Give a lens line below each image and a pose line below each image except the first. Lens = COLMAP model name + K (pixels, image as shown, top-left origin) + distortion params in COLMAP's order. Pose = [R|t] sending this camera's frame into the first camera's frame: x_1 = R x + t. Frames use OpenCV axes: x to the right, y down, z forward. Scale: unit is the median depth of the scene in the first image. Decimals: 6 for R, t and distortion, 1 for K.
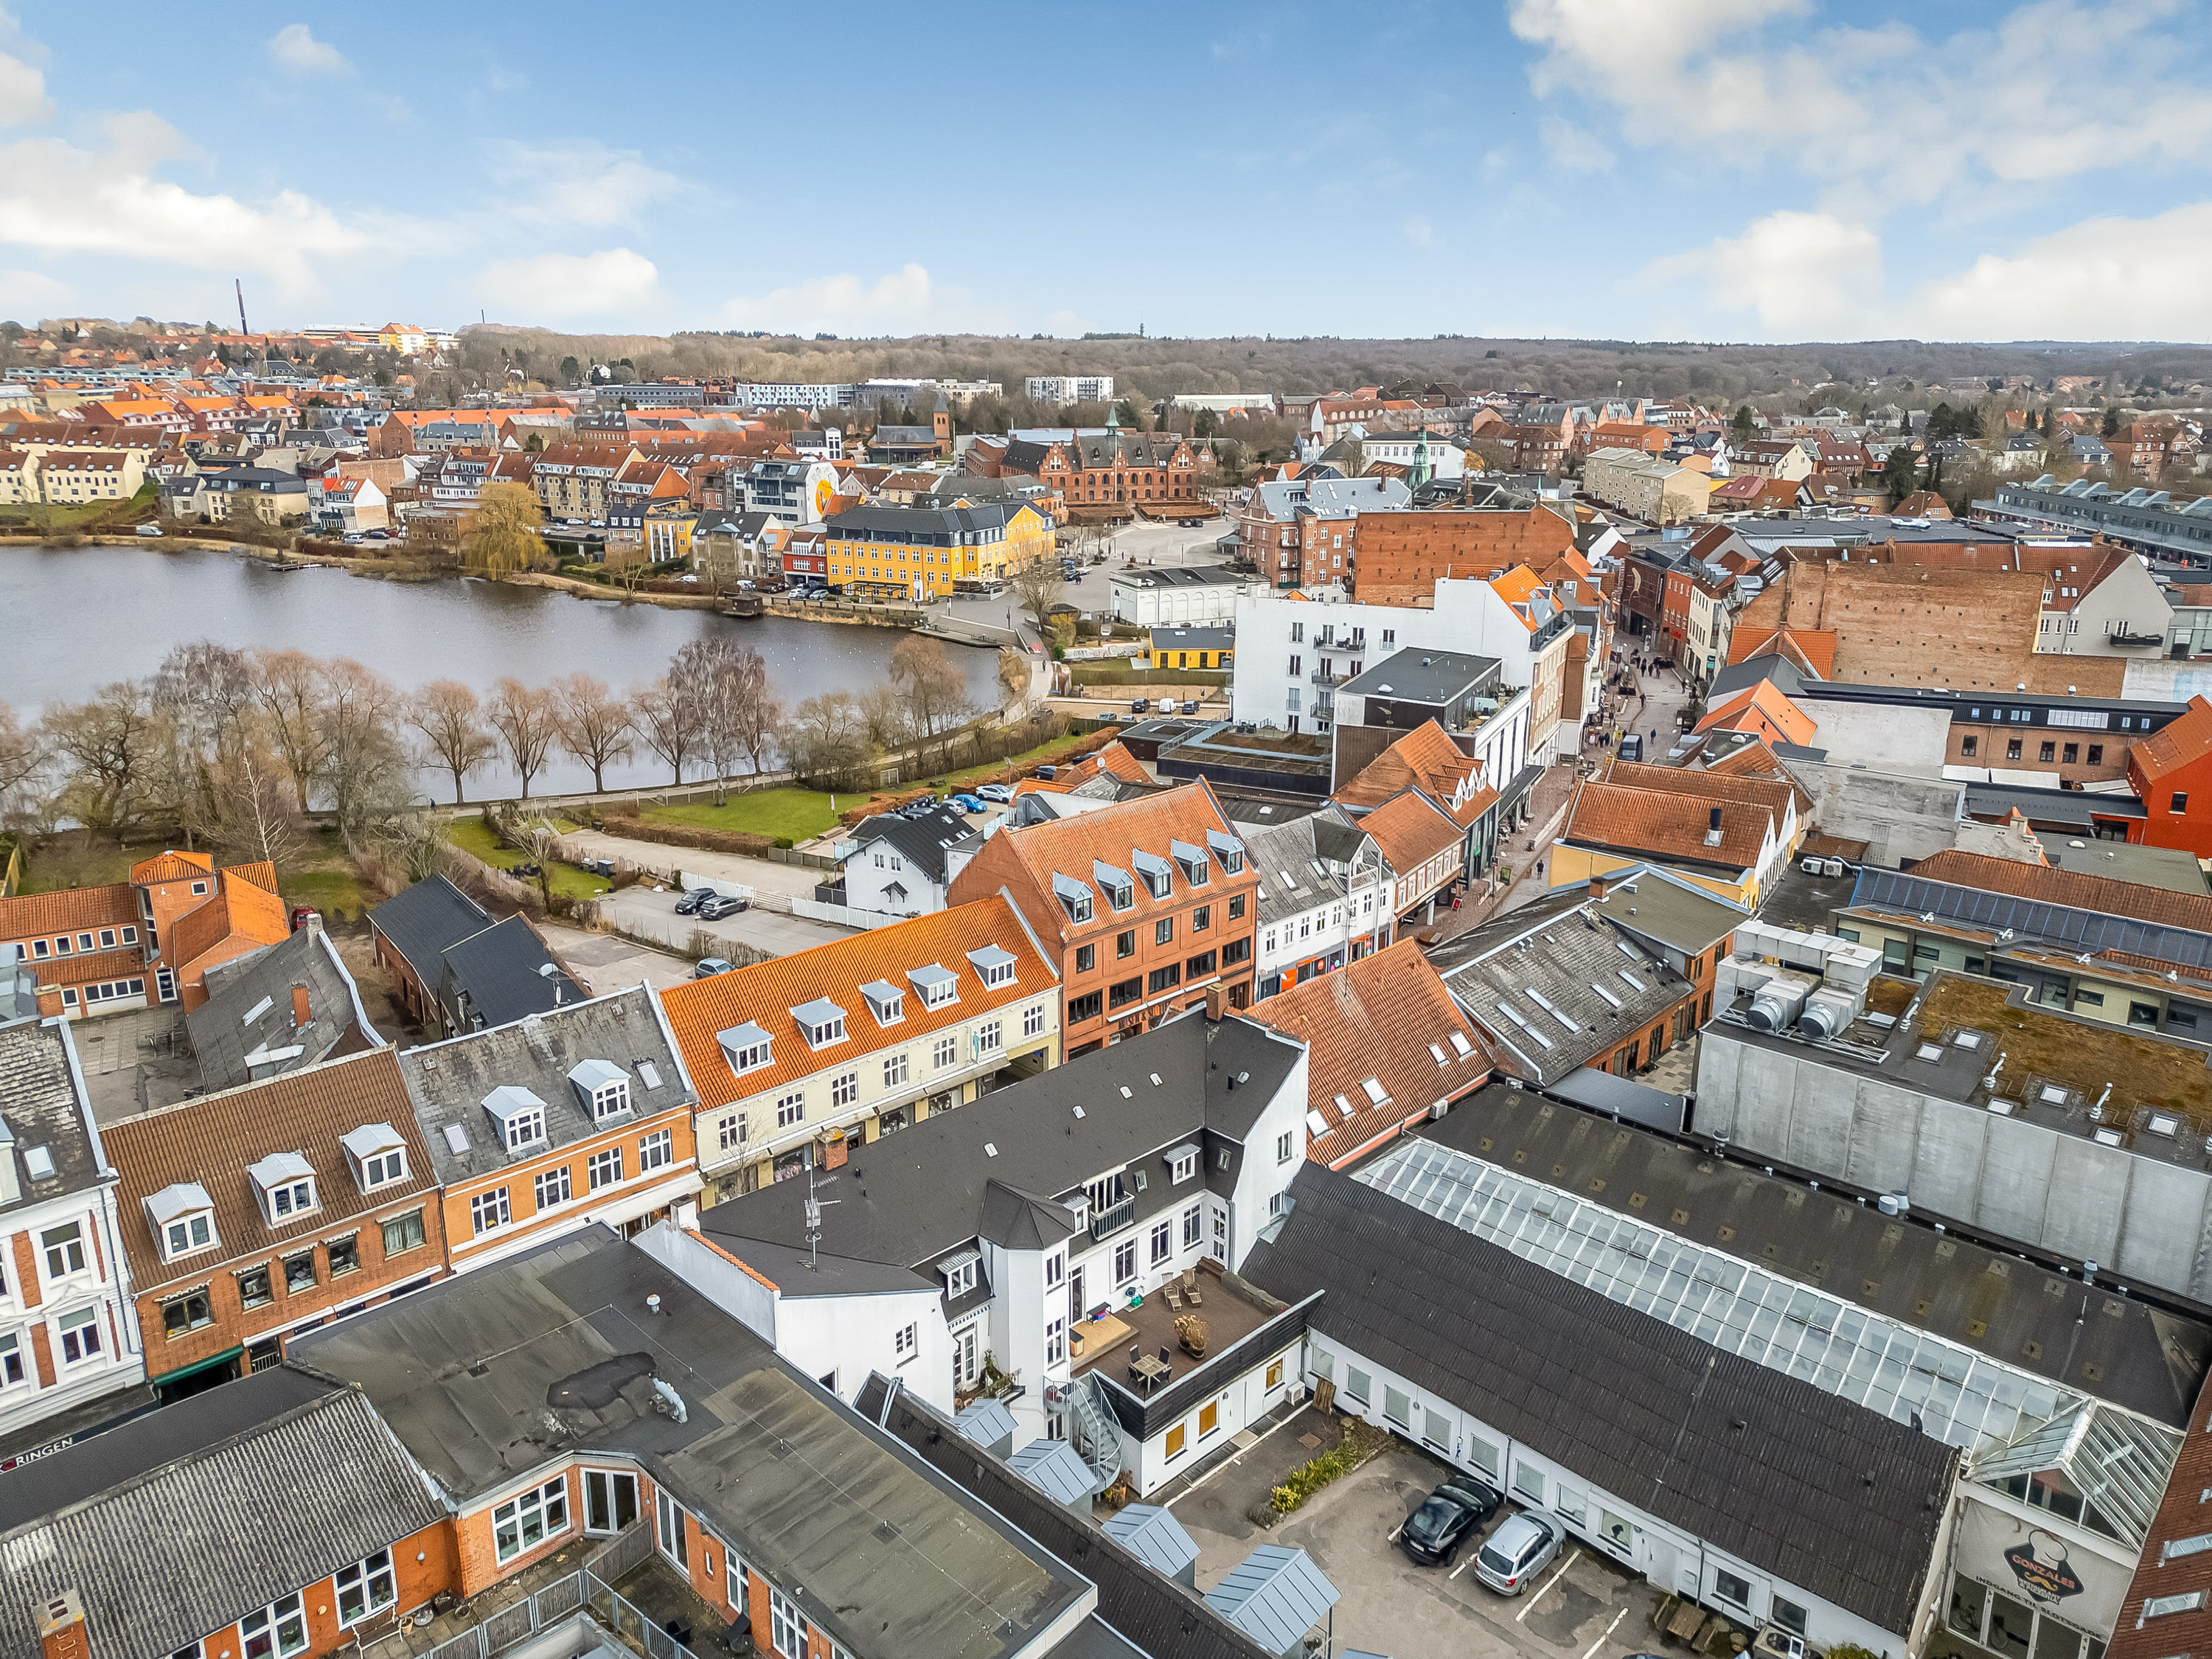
lens RADIAL K [[1550.5, 0, 1173.0], [0, 1550.5, 856.7], [0, 0, 1]] dist [0.050119, -0.002666]
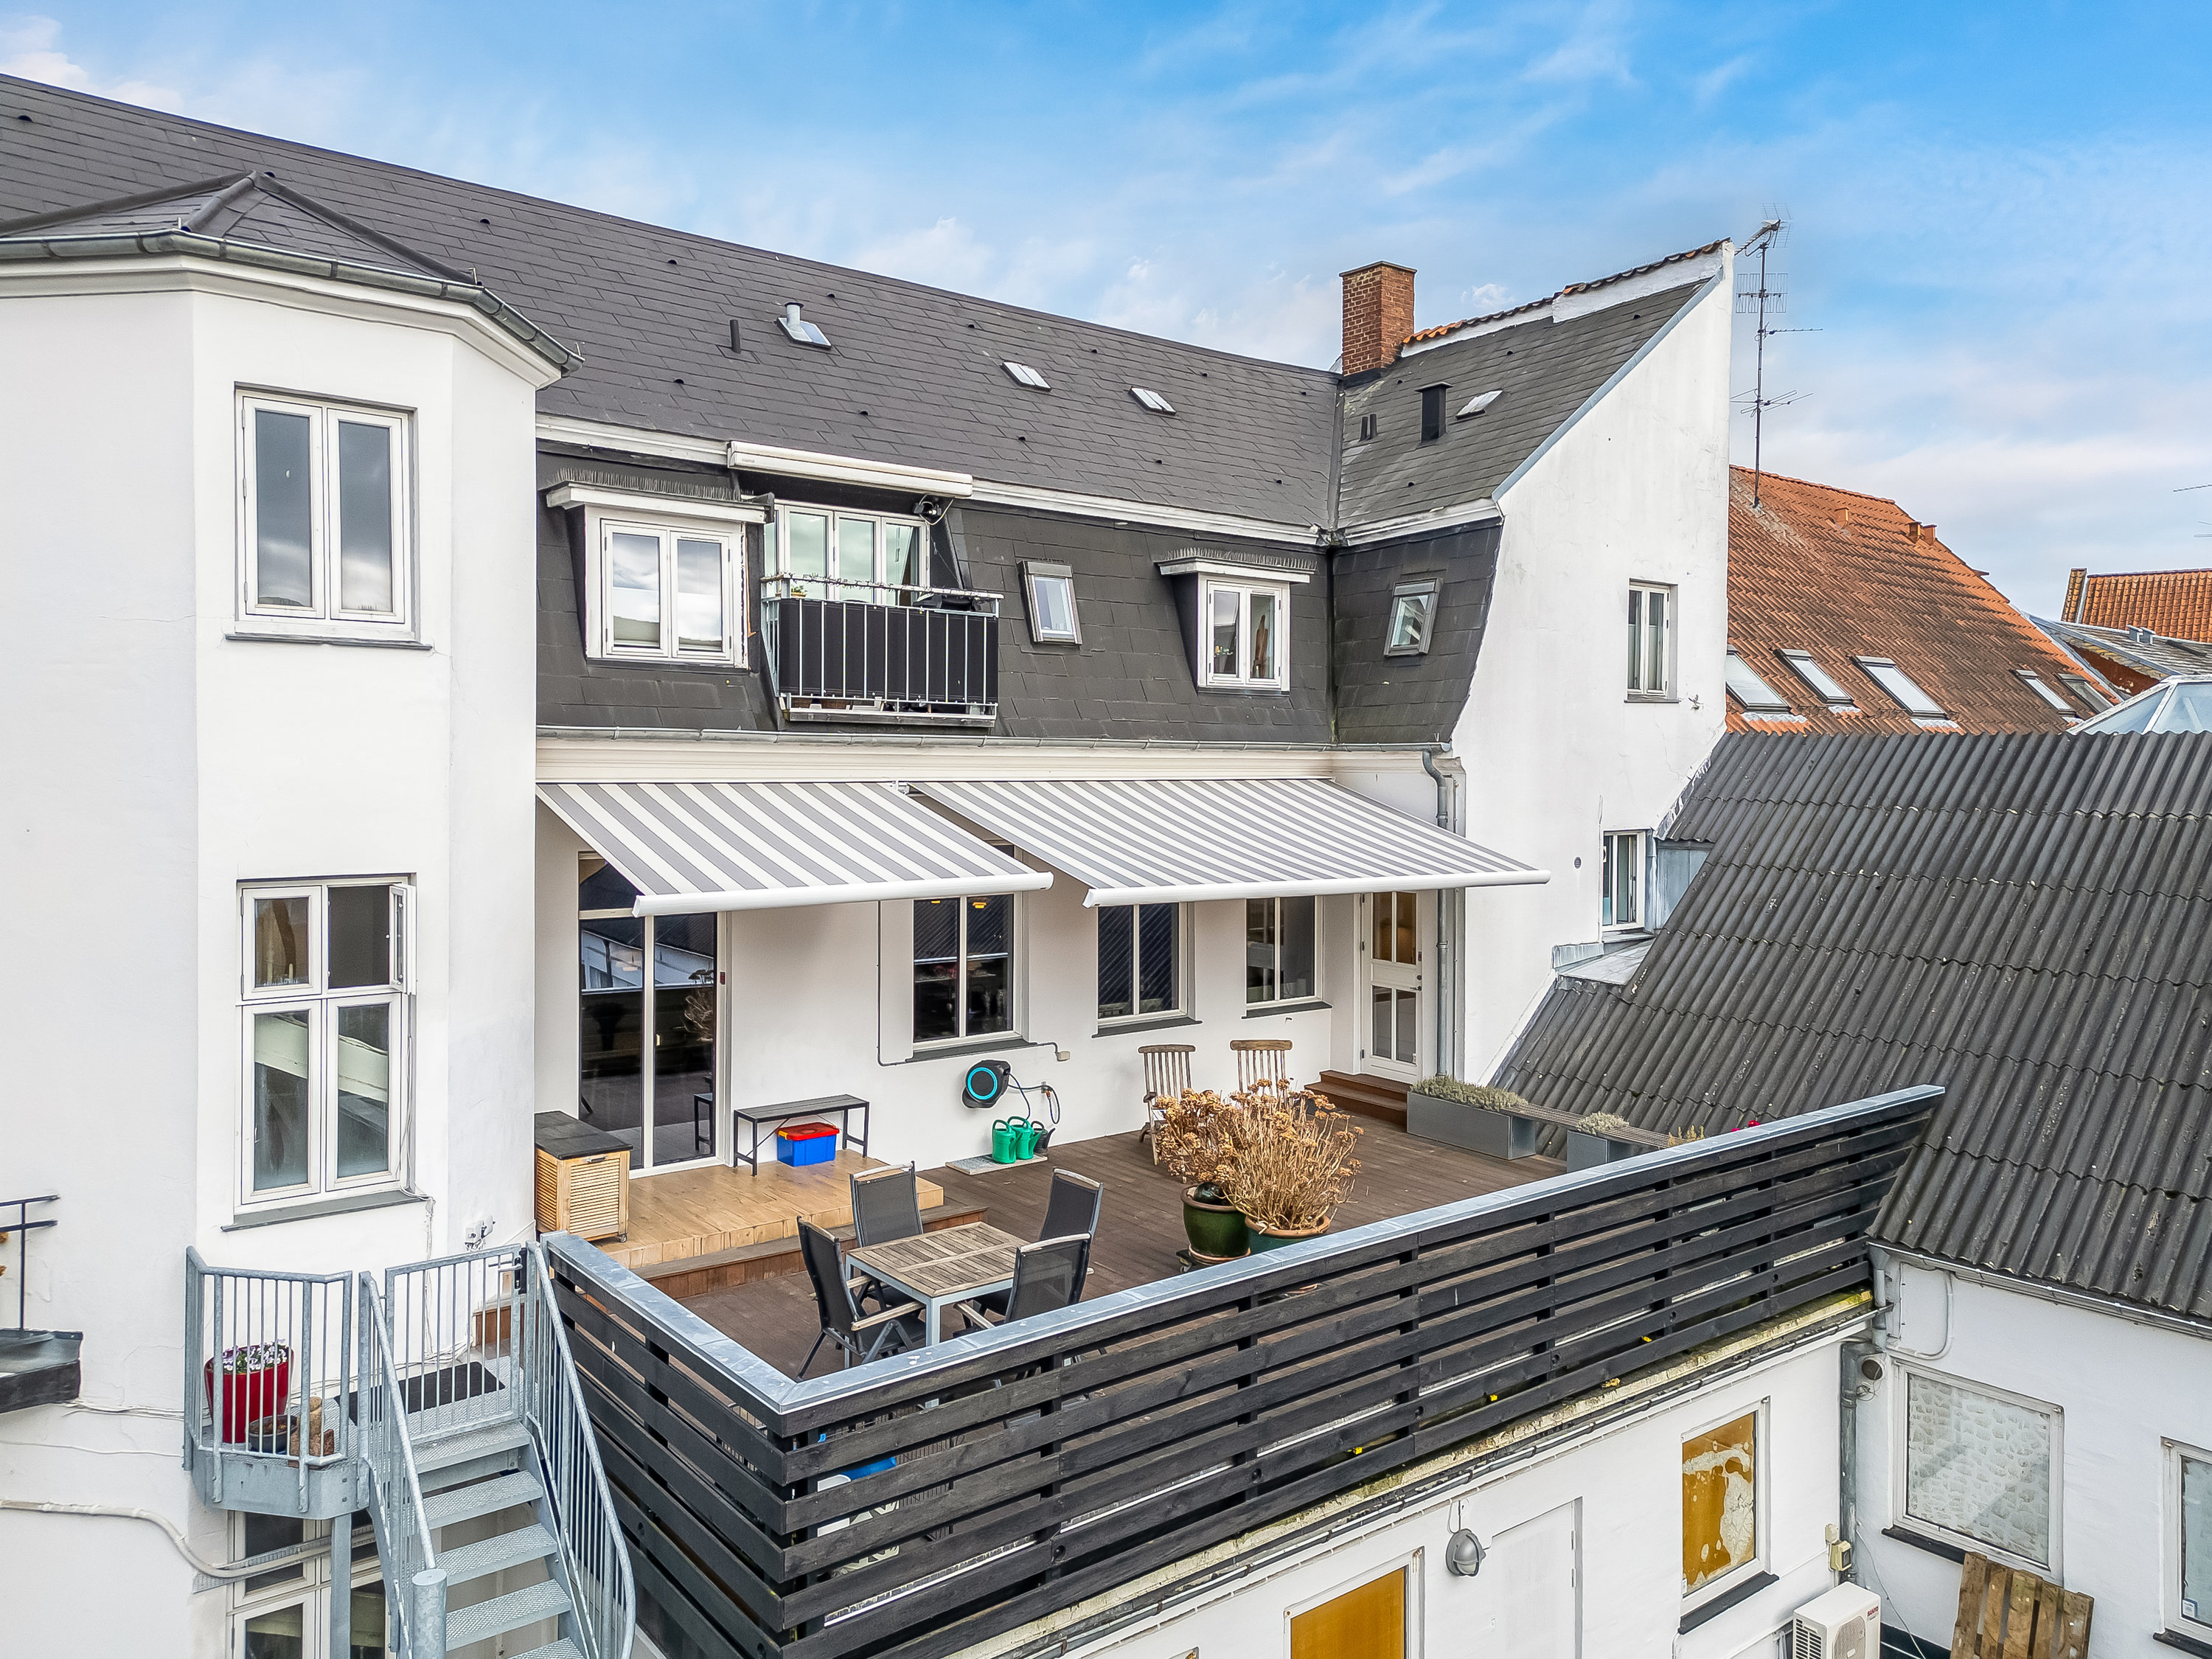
lens RADIAL K [[1584.5, 0, 1106.0], [0, 1584.5, 829.5], [0, 0, 1]] dist [0.062393, -0.004559]
pose [[0.990778, -0.004093, -0.135432, 0.011624], [-0.032141, 0.963915, -0.264264, 0.179148], [0.131627, 0.266180, 0.954894, 0.464147]]
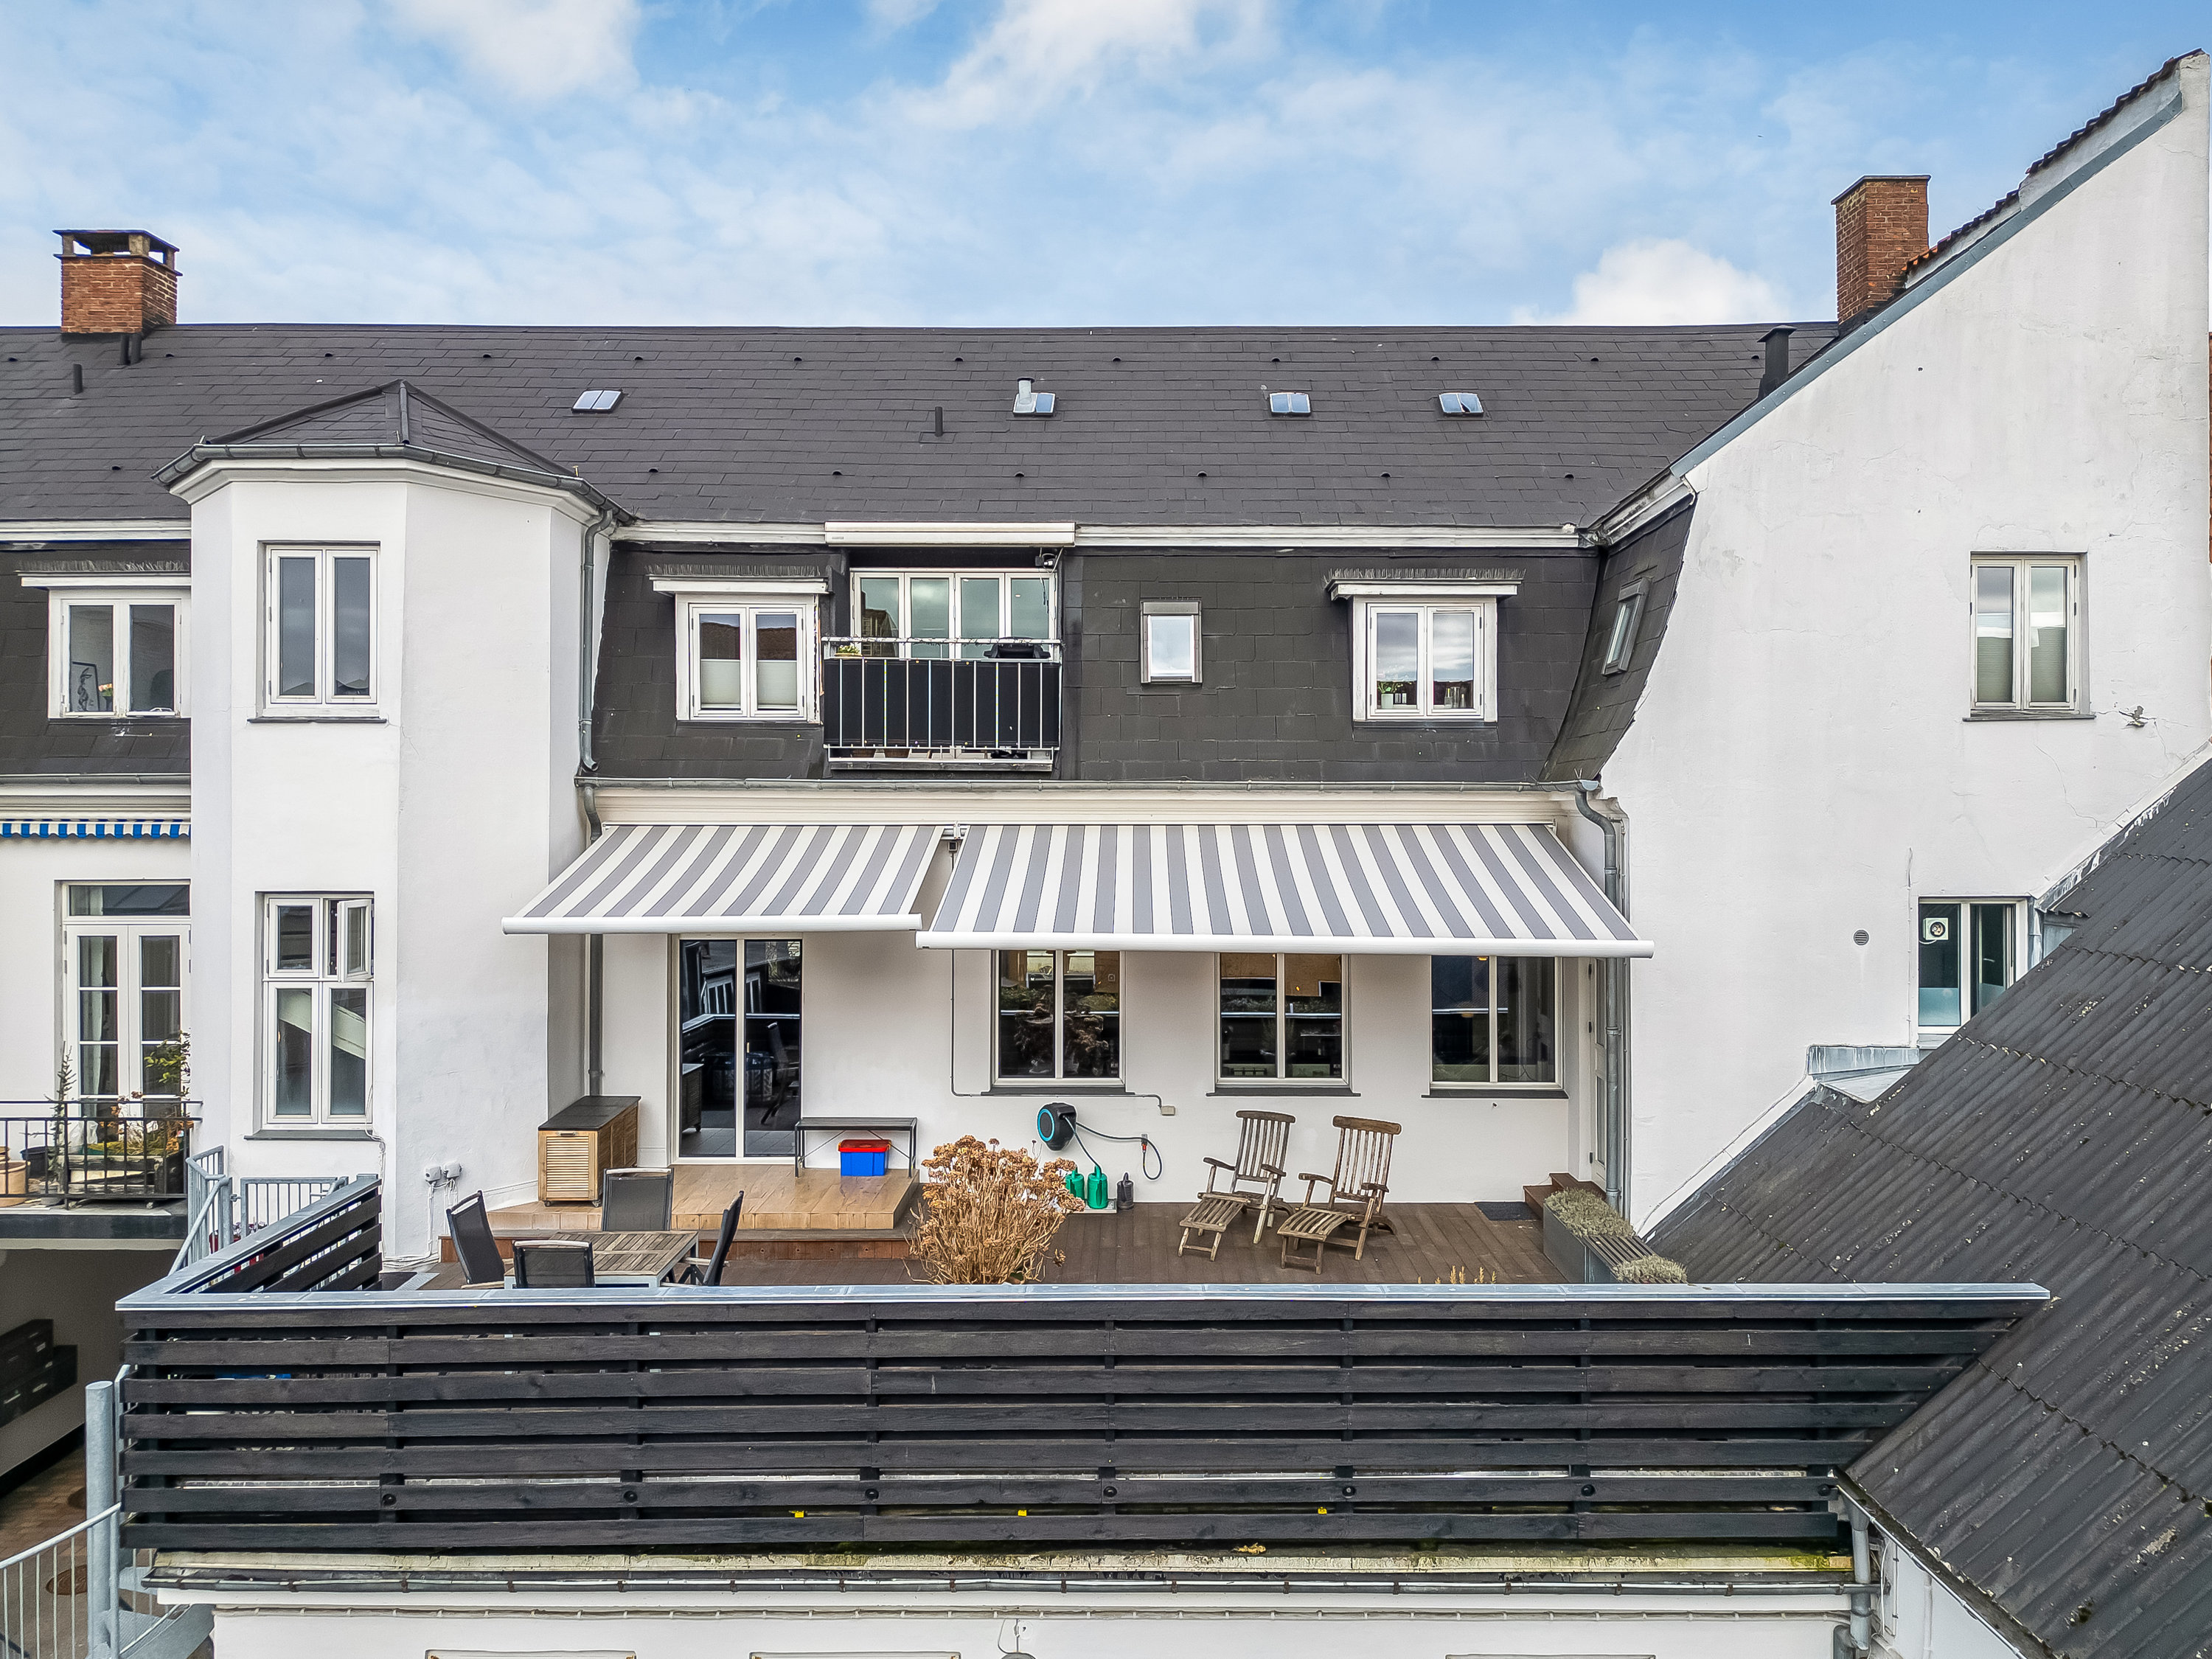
lens RADIAL K [[1609.3, 0, 1064.0], [0, 1609.3, 837.4], [0, 0, 1]] dist [0.047058, -0.058500]
pose [[0.694951, 0.000347, -0.719057, 0.079696], [-0.211242, 0.955973, -0.203699, 0.169288], [0.687328, 0.293456, 0.664427, 0.498146]]
